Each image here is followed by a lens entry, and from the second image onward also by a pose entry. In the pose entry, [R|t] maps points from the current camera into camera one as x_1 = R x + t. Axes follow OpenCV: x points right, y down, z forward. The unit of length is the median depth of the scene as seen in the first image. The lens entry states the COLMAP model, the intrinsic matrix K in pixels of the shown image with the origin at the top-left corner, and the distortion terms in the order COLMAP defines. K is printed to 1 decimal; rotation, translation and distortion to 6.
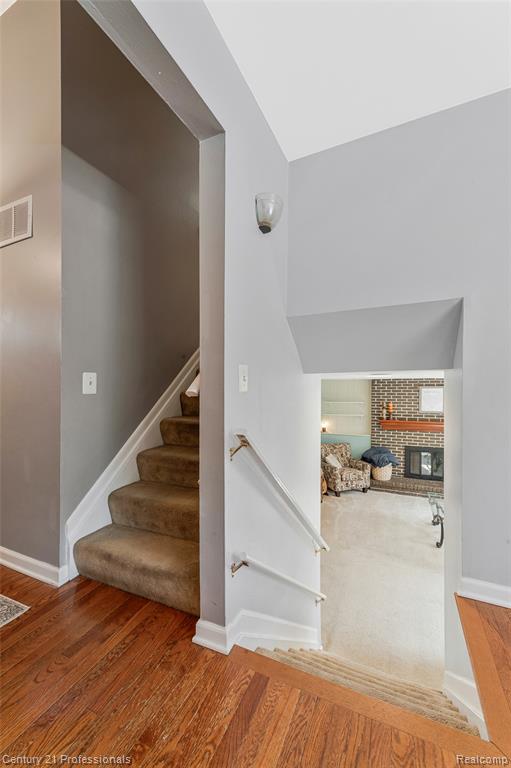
lens RADIAL K [[309.4, 0, 261.8], [0, 309.4, 386.0], [0, 0, 1]] dist [0.005449, 0.000066]
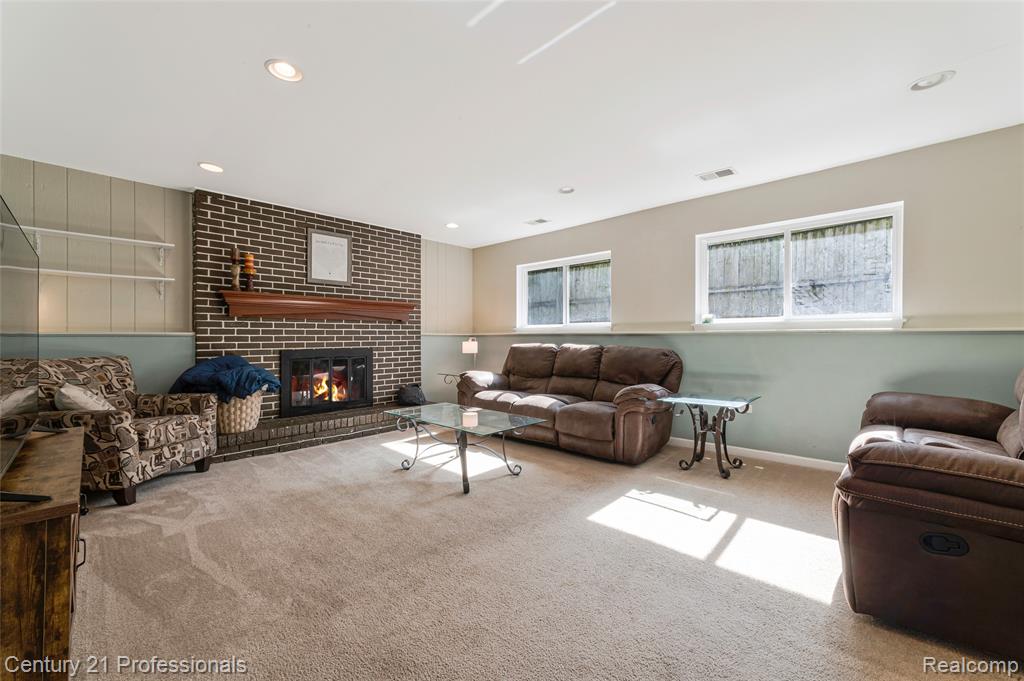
lens RADIAL K [[412.6, 0, 503.1], [0, 412.6, 344.4], [0, 0, 1]] dist [0.005449, 0.000066]
pose [[0.334665, -0.004656, 0.942326, -0.016982], [0.007458, 0.999970, 0.002292, 0.197907], [-0.942308, 0.006261, 0.334689, 0.504737]]
